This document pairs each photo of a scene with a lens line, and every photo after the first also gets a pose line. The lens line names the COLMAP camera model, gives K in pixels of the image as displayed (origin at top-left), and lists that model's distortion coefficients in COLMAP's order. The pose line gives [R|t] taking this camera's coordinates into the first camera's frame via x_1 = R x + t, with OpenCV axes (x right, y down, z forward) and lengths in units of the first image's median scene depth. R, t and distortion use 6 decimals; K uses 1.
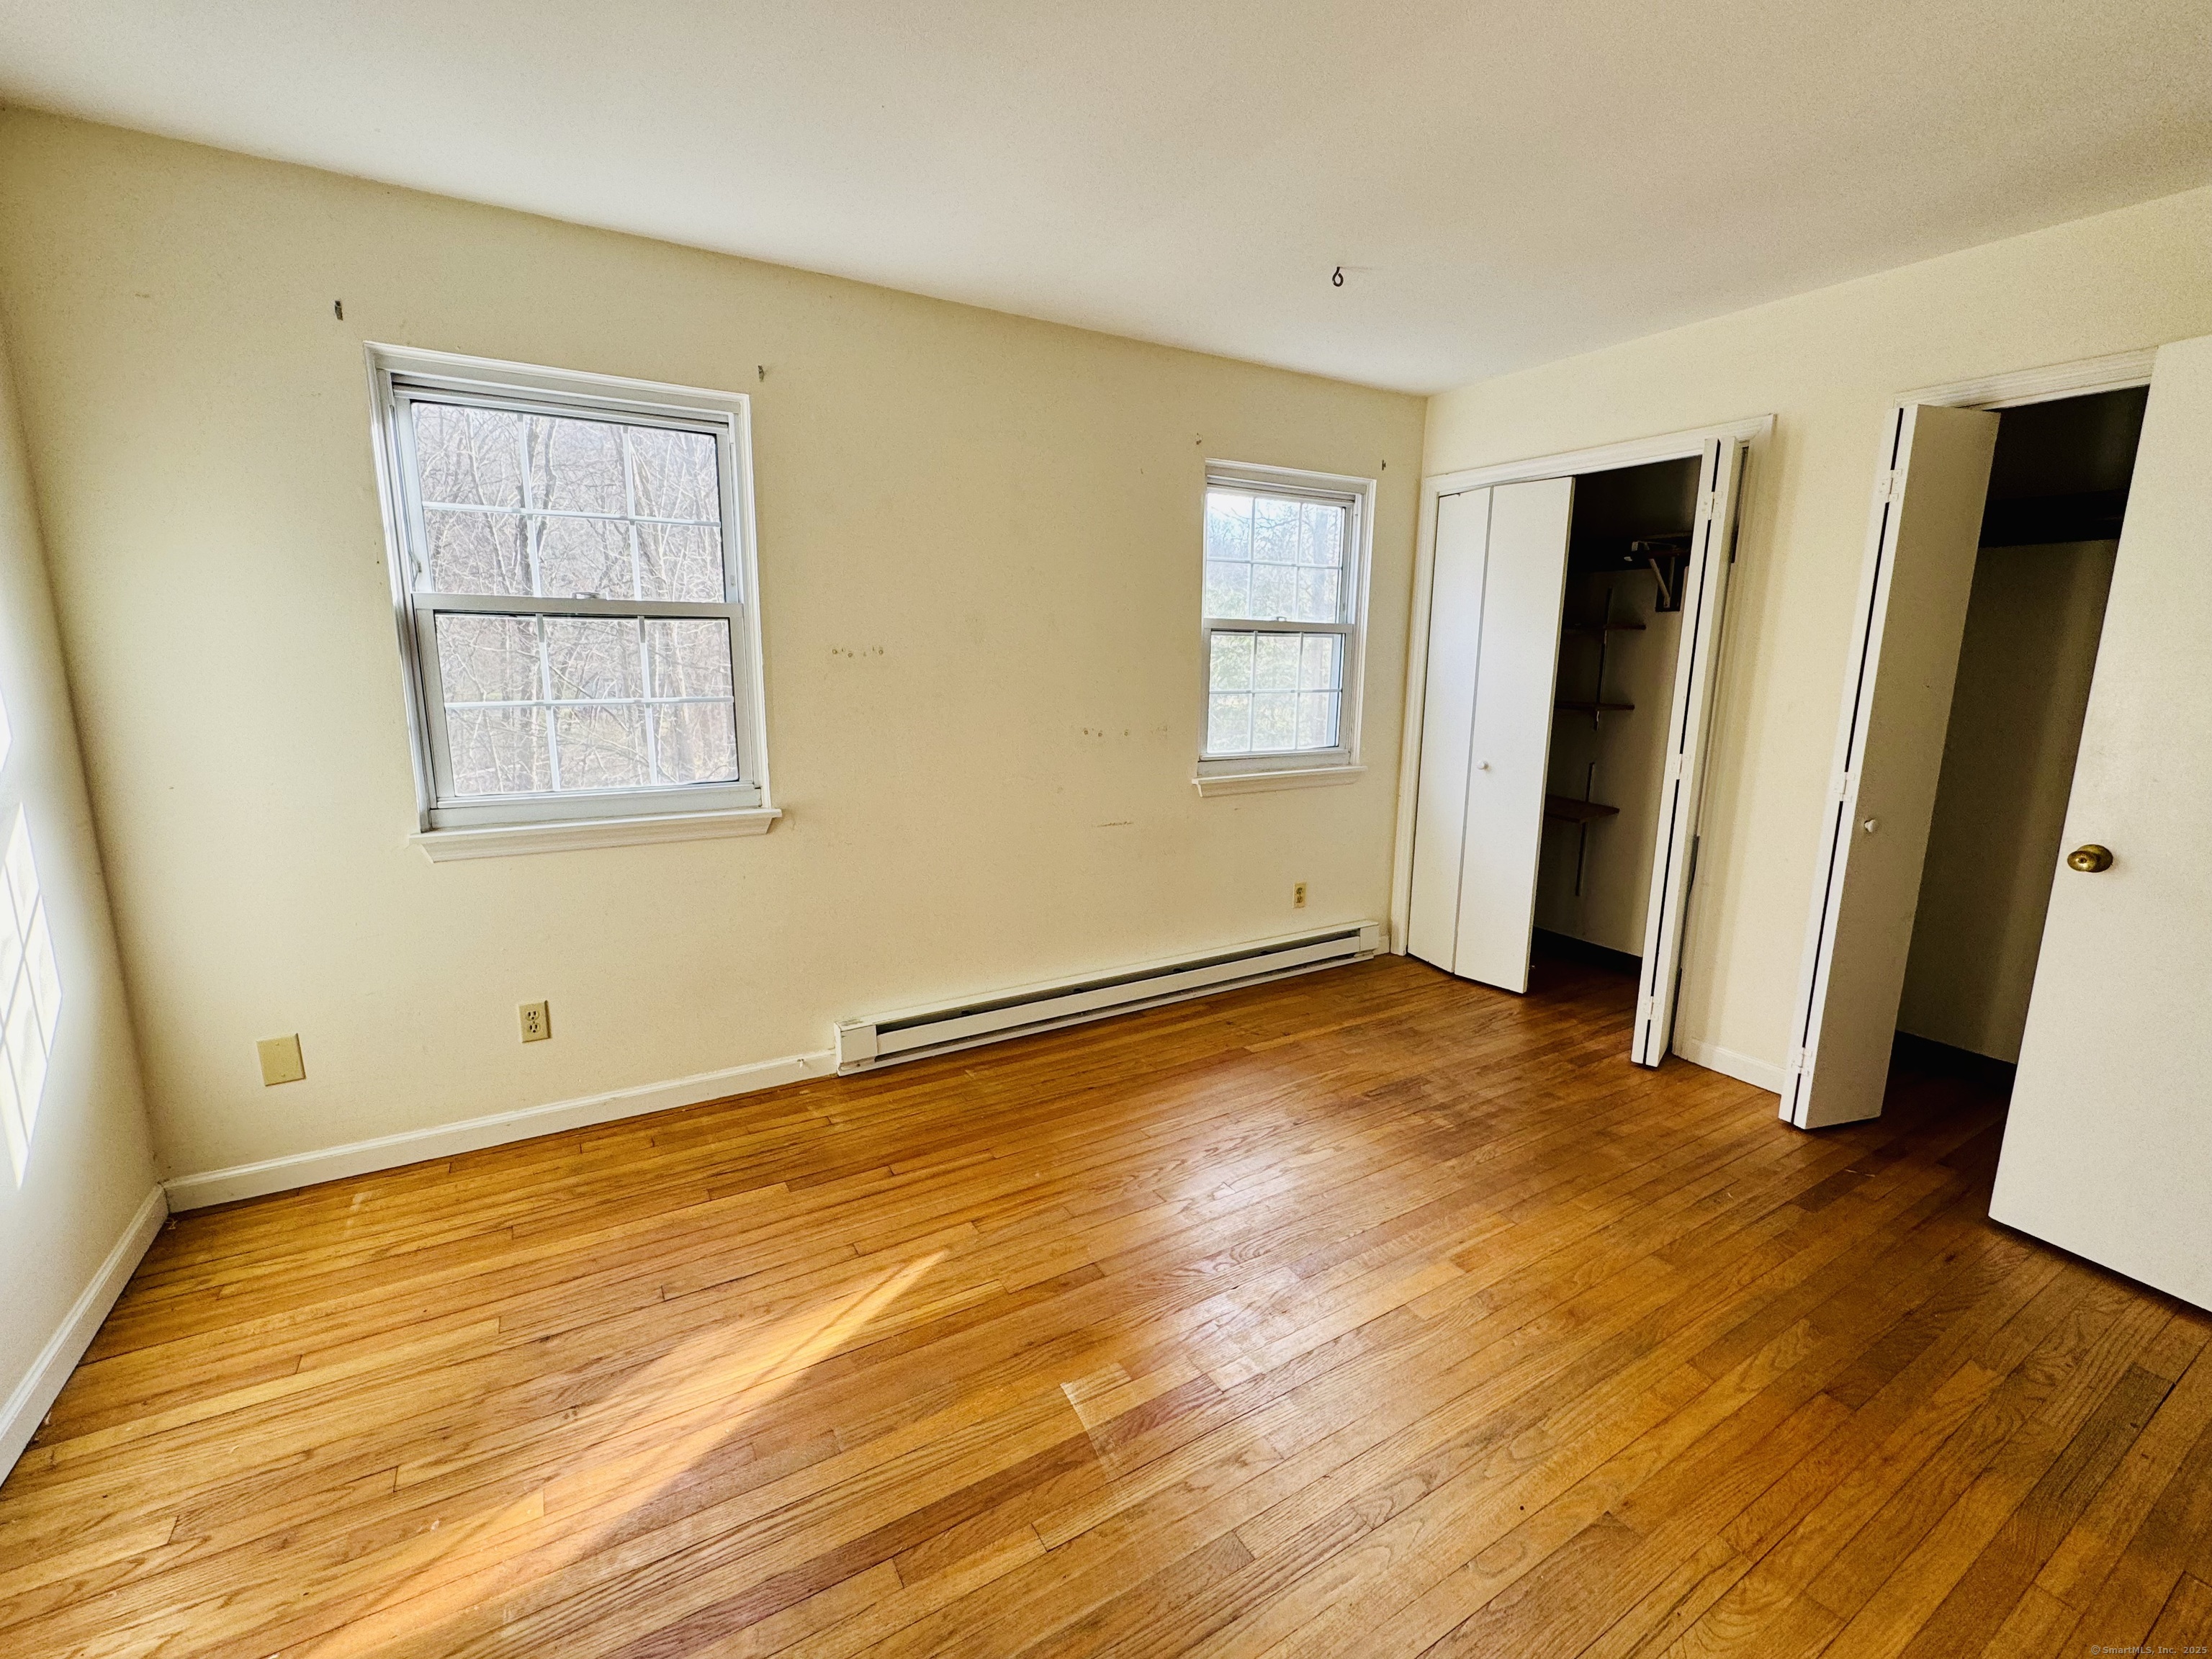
lens RADIAL K [[945.9, 0, 1106.0], [0, 945.9, 829.5], [0, 0, 1]] dist [-0.002314, -0.000024]
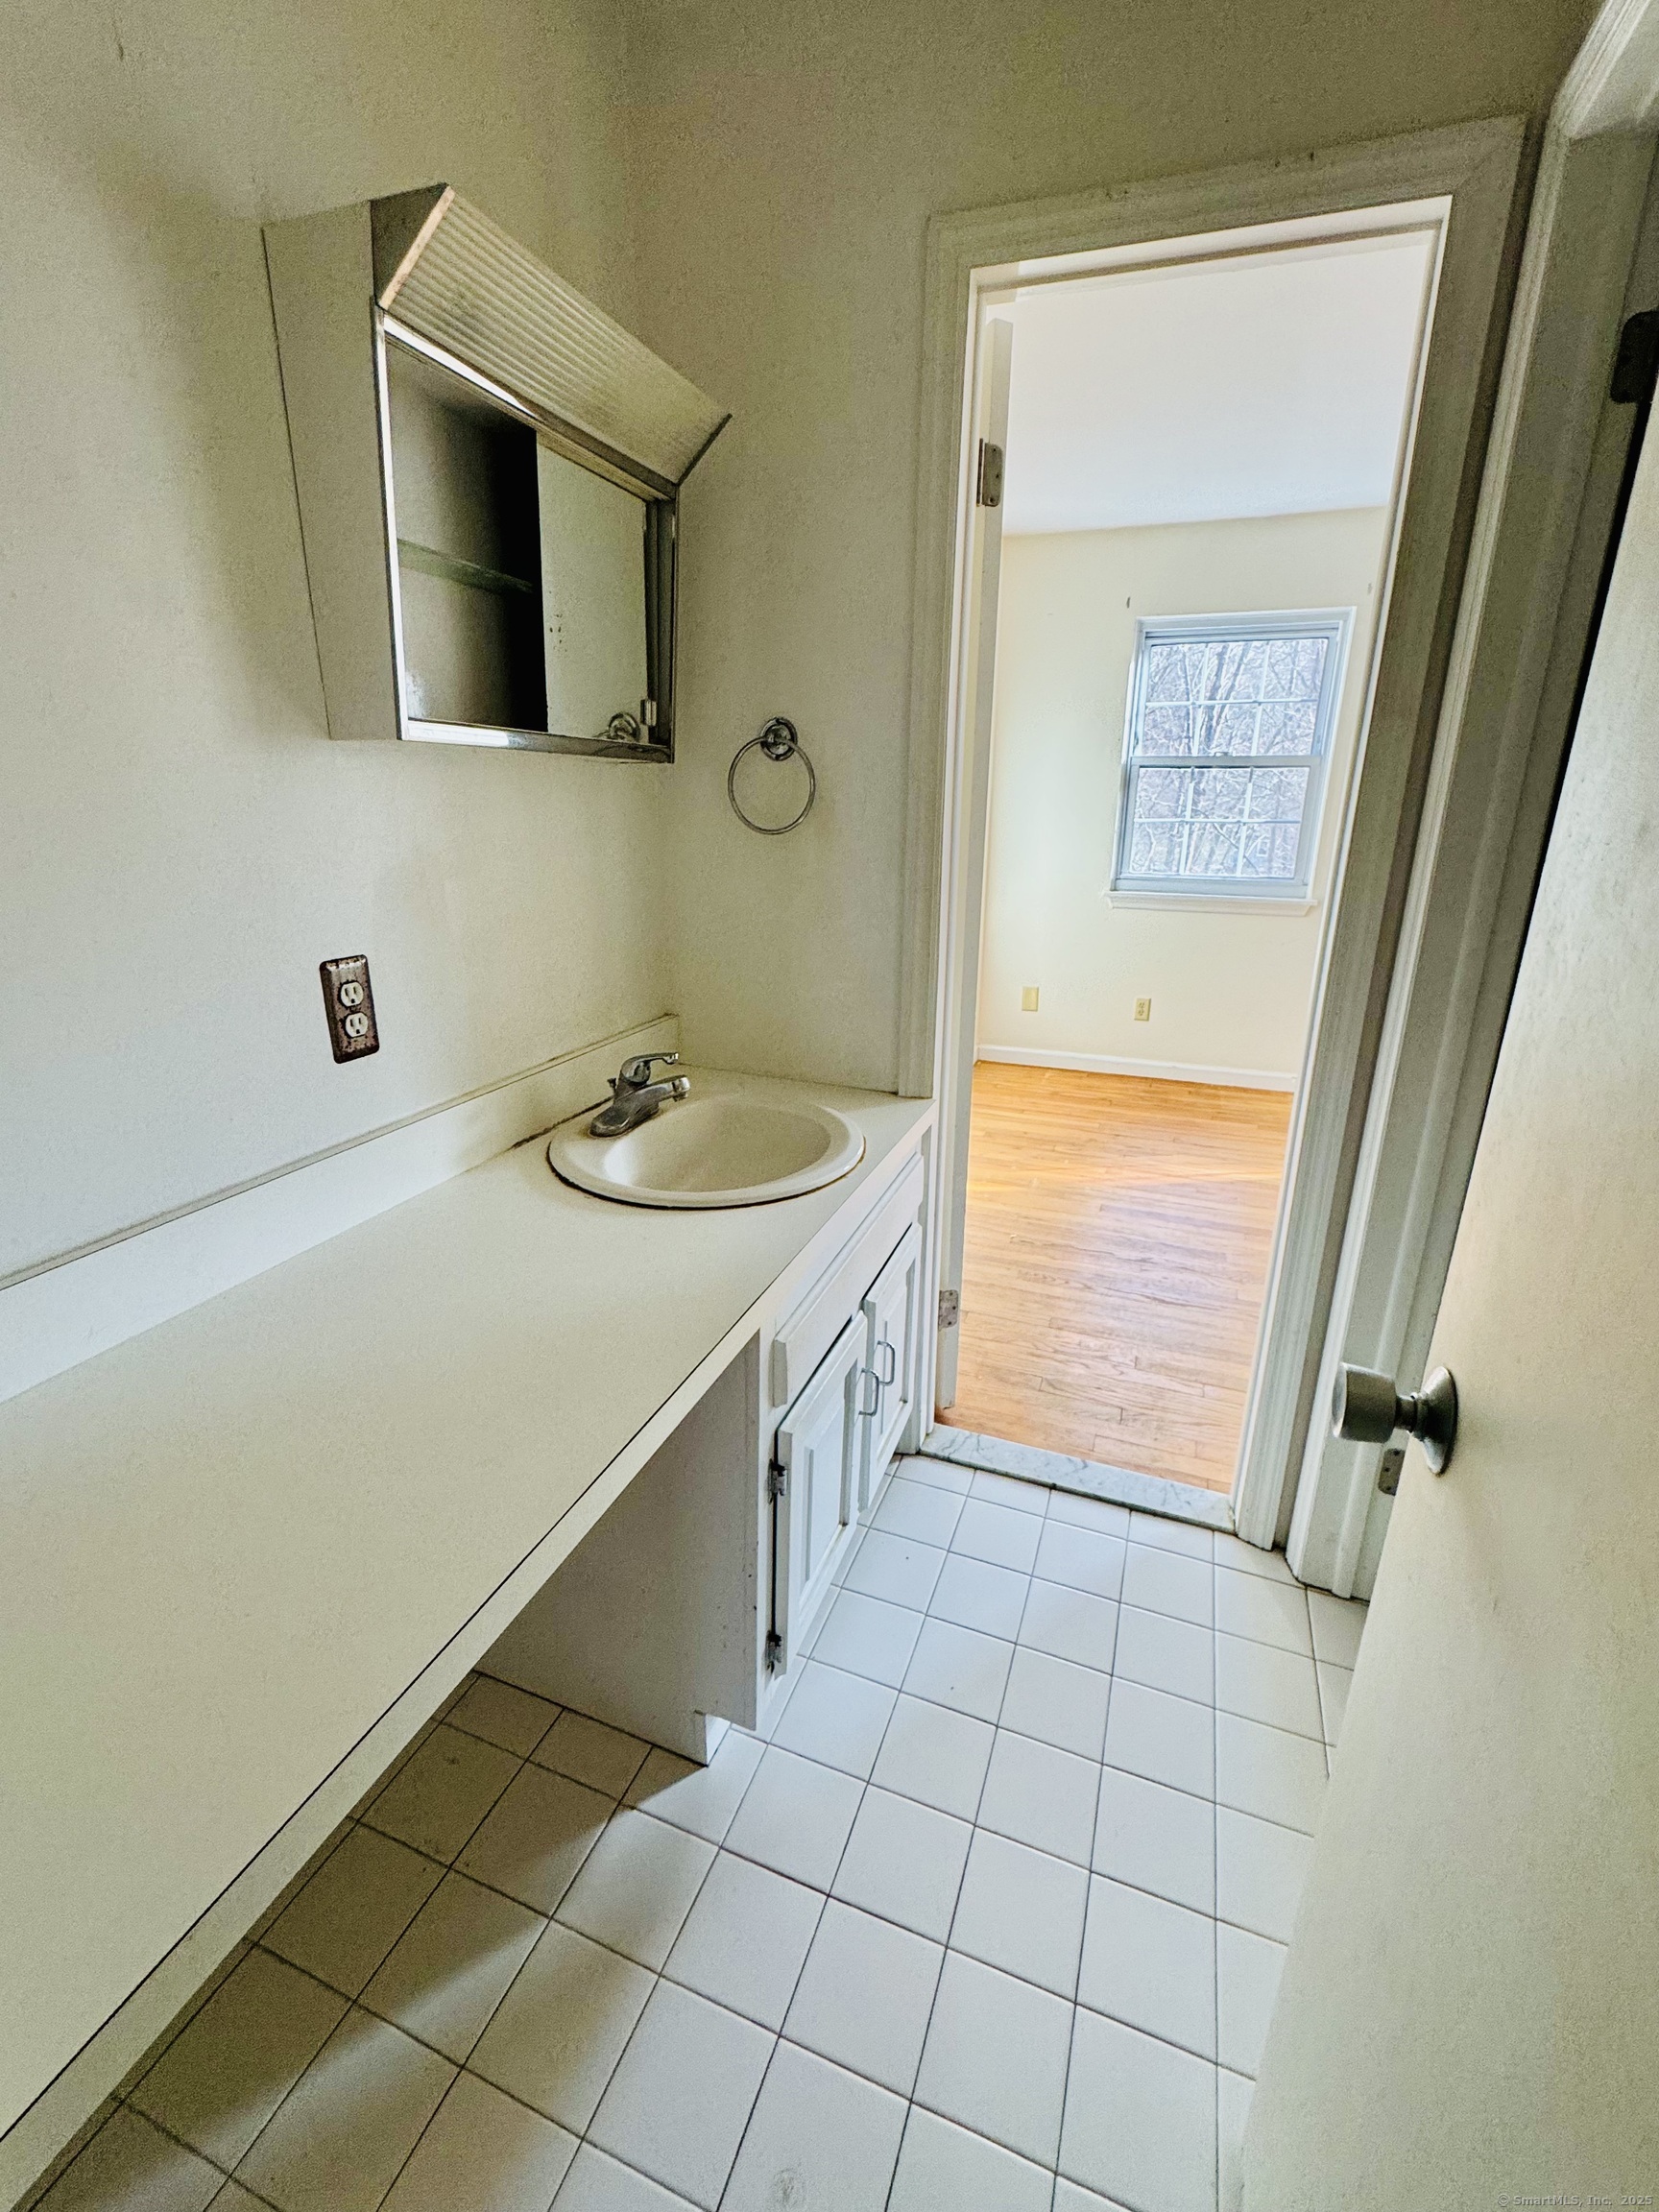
lens RADIAL K [[945.9, 0, 839.9], [0, 945.9, 1097.1], [0, 0, 1]] dist [-0.002314, -0.000024]
pose [[0.630703, 0.226720, -0.742167, 0.422395], [-0.144765, 0.973956, 0.174505, 0.156791], [0.762402, -0.002622, 0.647099, -0.625142]]
